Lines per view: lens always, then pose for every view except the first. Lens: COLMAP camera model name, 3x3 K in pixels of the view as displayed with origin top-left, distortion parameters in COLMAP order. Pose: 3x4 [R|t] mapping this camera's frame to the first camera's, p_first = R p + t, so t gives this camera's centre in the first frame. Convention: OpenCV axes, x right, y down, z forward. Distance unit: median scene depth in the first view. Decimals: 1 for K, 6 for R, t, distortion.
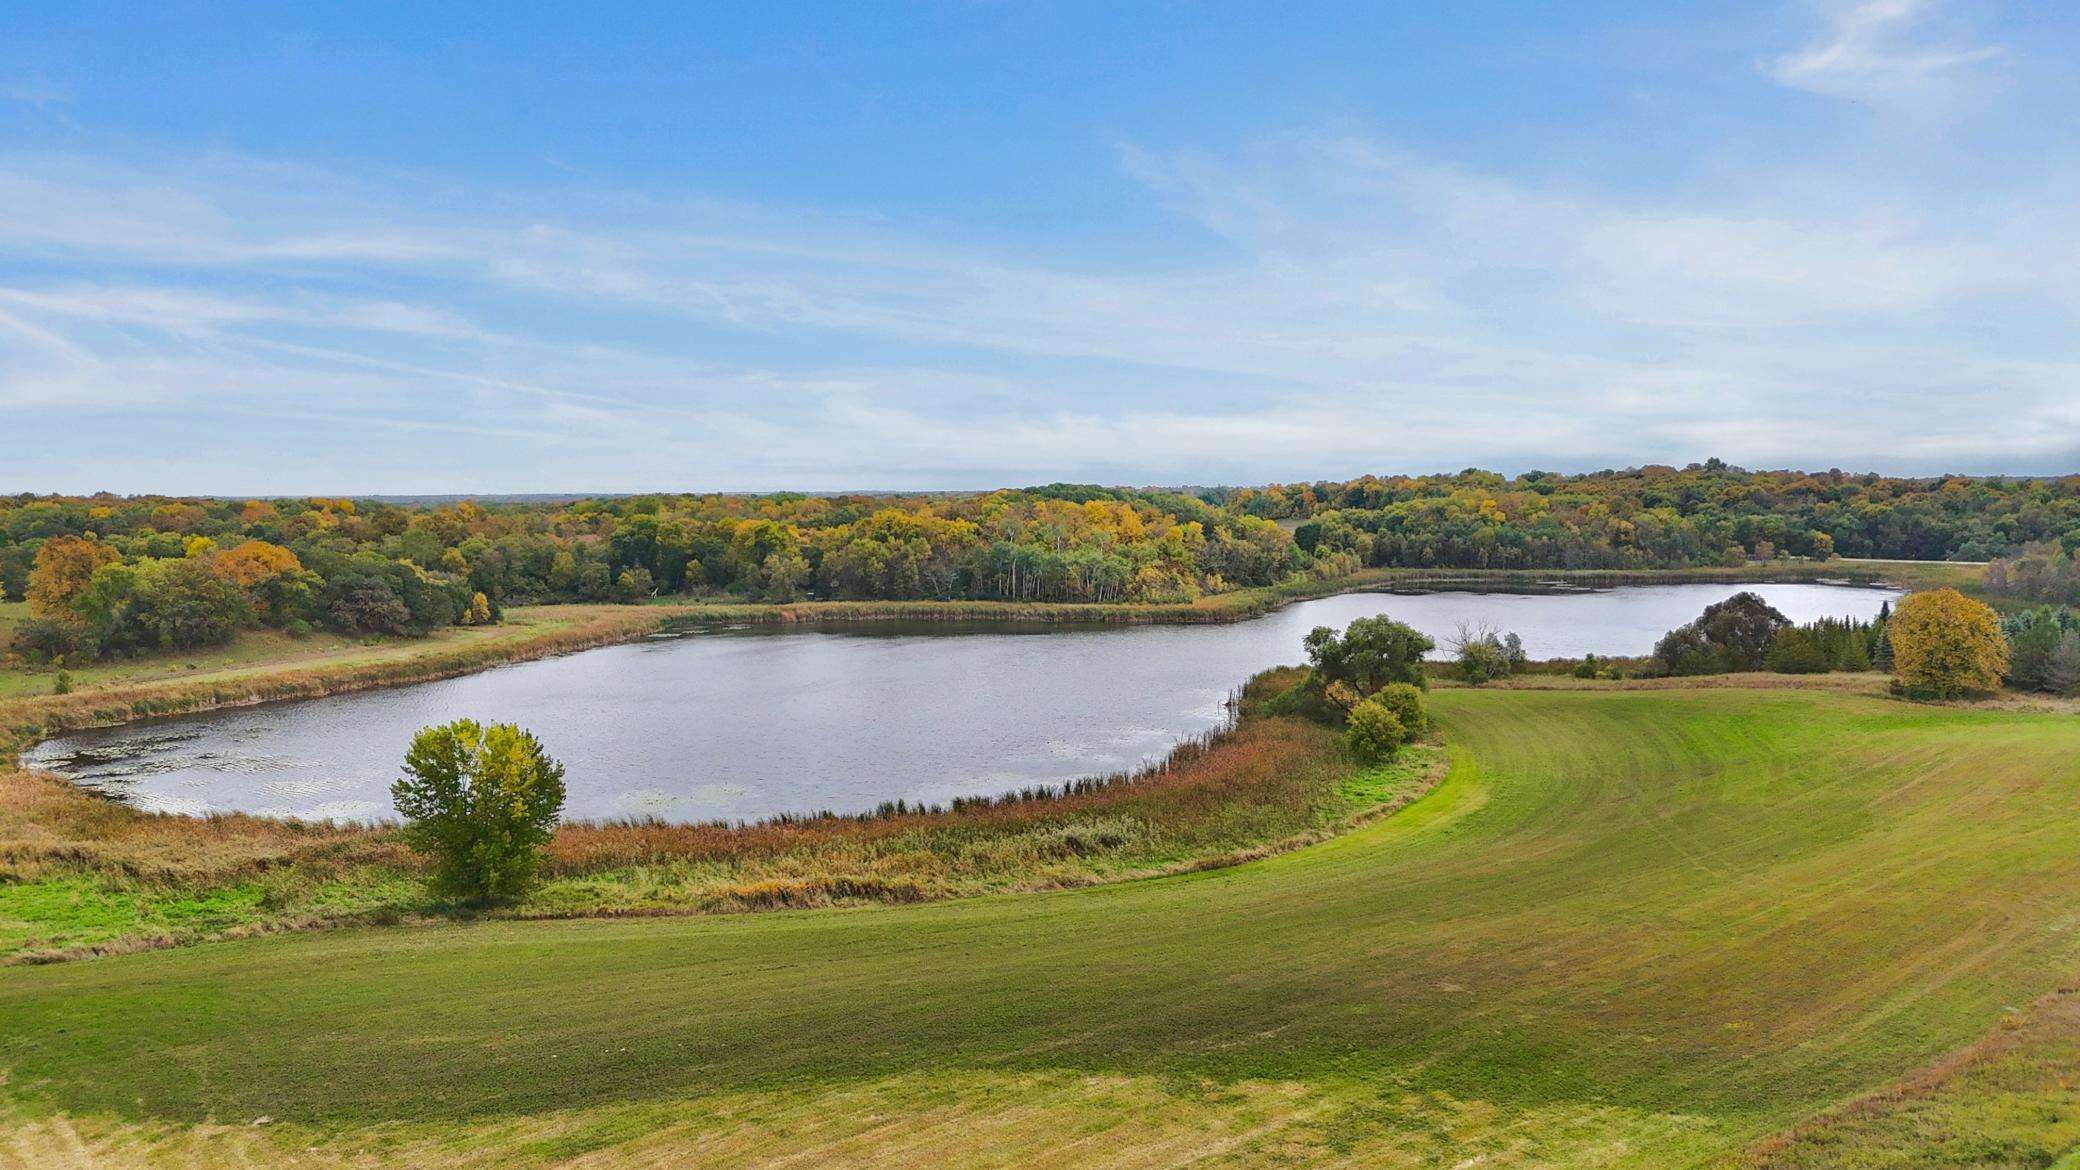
lens RADIAL K [[1533.6, 0, 1040.0], [0, 1533.6, 585.0], [0, 0, 1]] dist [0.079773, -0.069040]
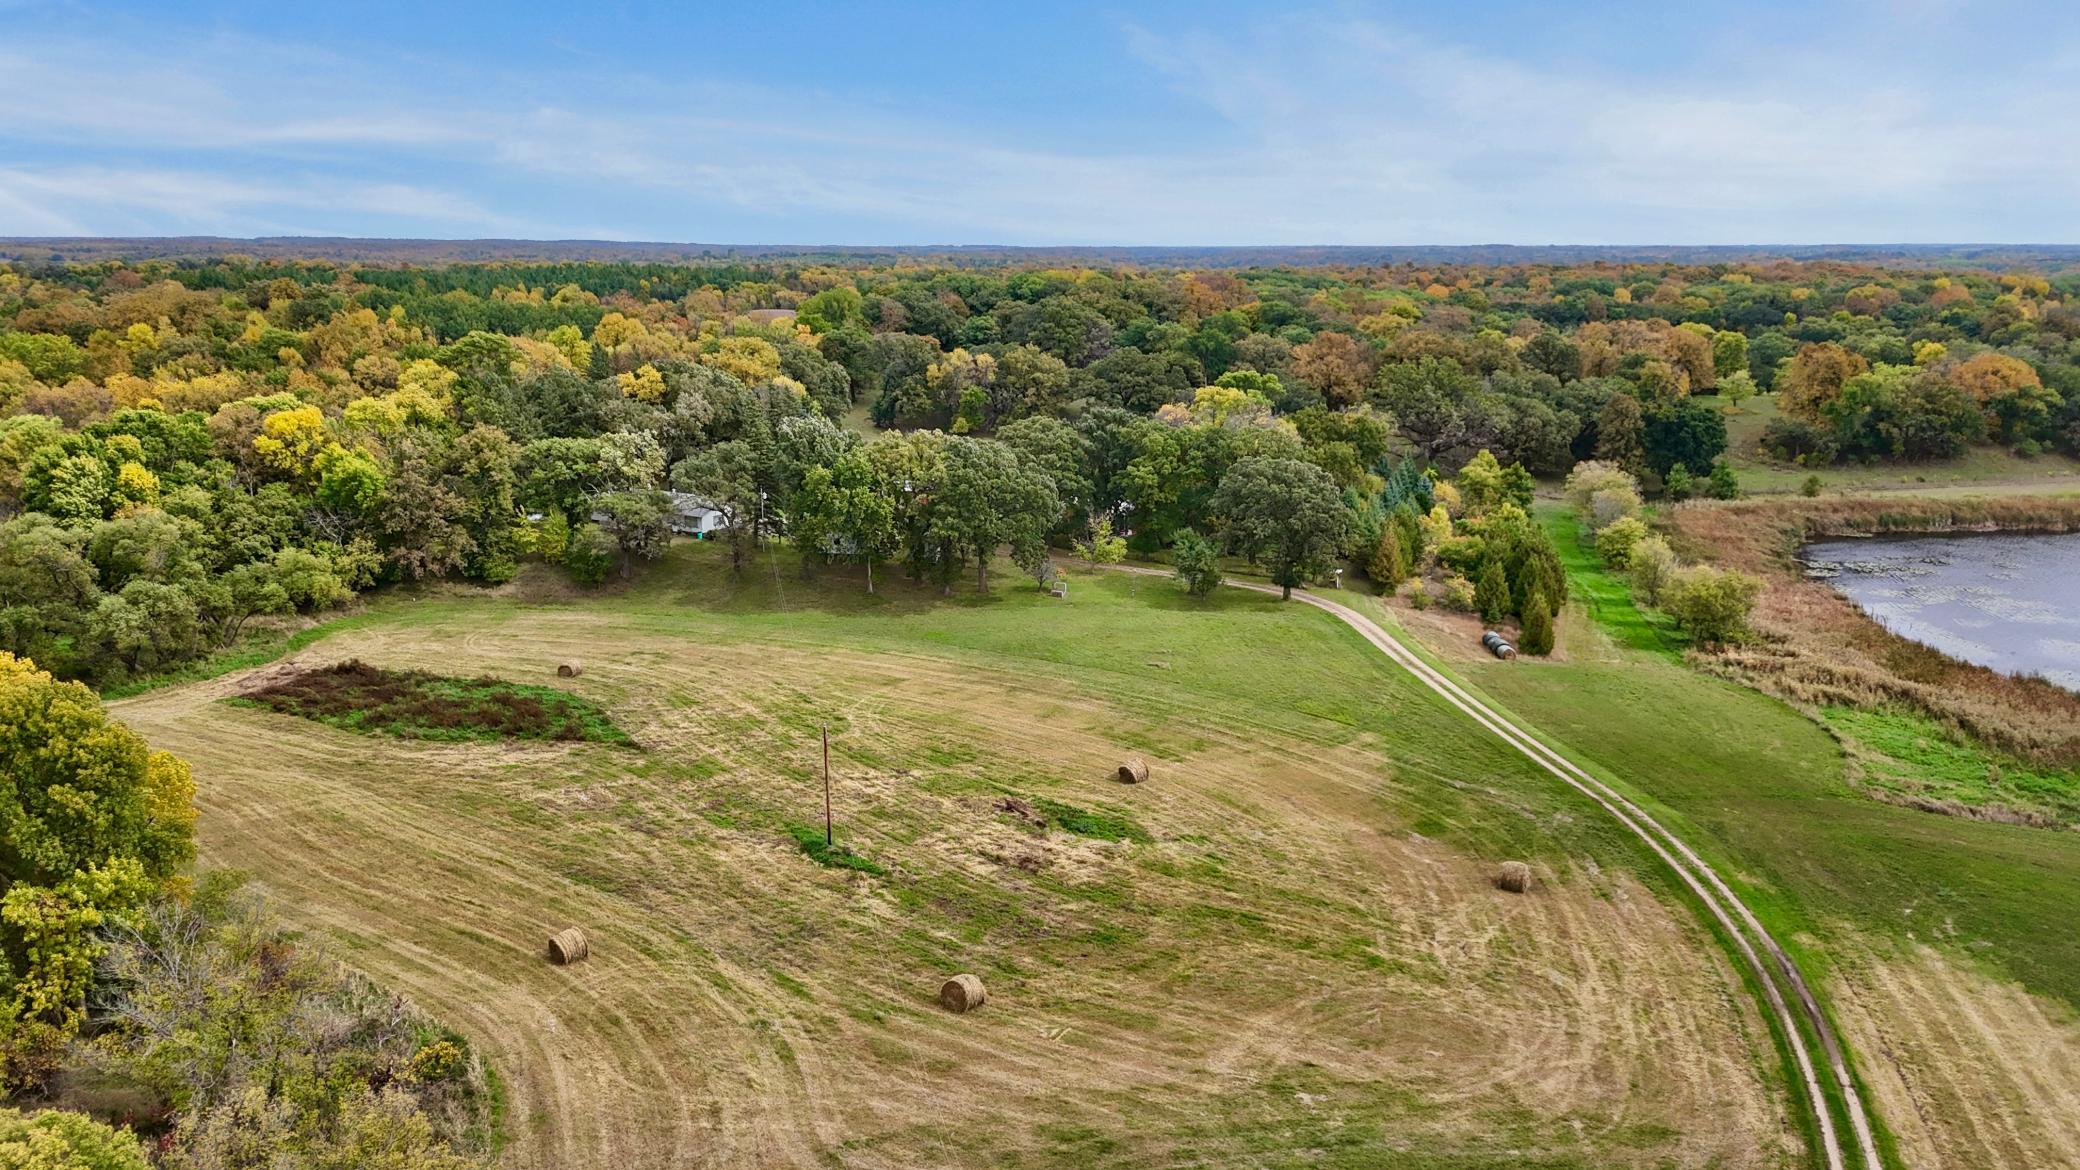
lens RADIAL K [[1530.9, 0, 1040.0], [0, 1530.9, 585.0], [0, 0, 1]] dist [0.103848, -0.110676]
pose [[0.586813, 0.190688, -0.786949, -0.057471], [-0.059972, 0.979441, 0.192611, -0.043622], [0.807498, -0.065832, 0.586185, -0.082451]]
